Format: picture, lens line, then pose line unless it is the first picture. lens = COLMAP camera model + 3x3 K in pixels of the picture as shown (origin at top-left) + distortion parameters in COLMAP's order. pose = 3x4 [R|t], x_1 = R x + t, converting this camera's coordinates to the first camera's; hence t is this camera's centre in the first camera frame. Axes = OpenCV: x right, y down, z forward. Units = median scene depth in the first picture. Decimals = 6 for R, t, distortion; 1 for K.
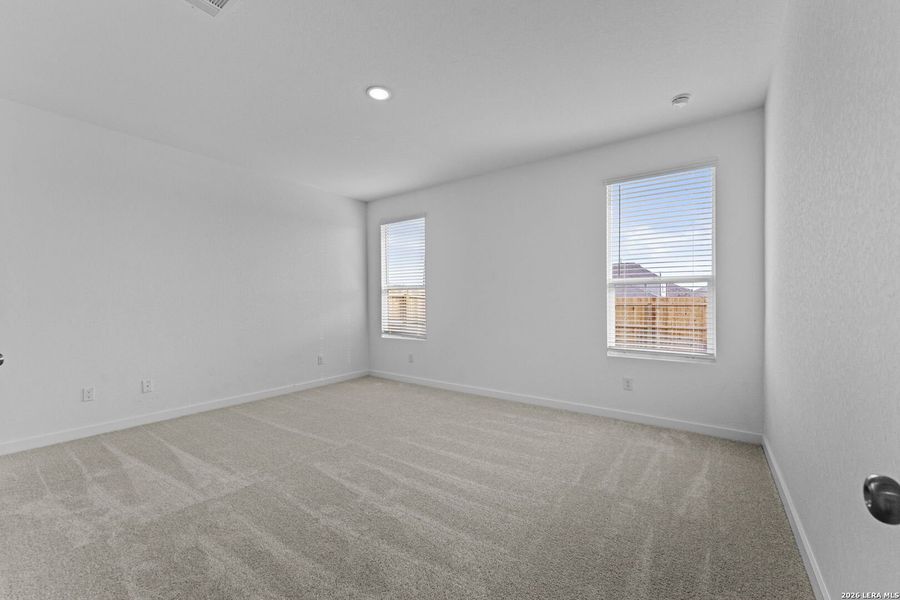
lens RADIAL K [[367.7, 0, 450.6], [0, 367.7, 304.3], [0, 0, 1]] dist [0.000597, 0.000156]
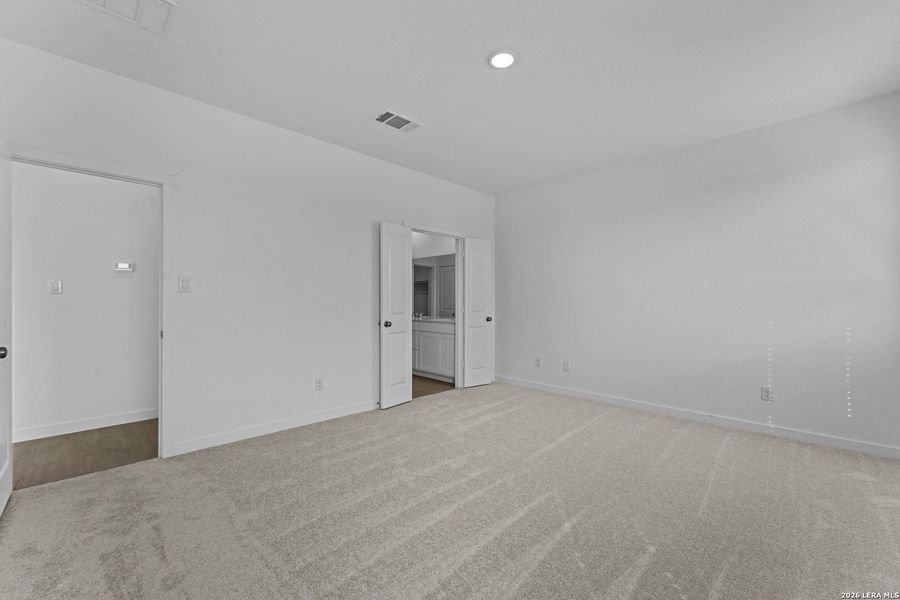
lens RADIAL K [[367.7, 0, 450.6], [0, 367.7, 304.3], [0, 0, 1]] dist [0.000597, 0.000156]
pose [[-0.138570, 0.008554, -0.990316, 0.721367], [-0.012607, 0.999866, 0.010401, -0.014008], [0.990272, 0.013926, -0.138444, 1.031827]]
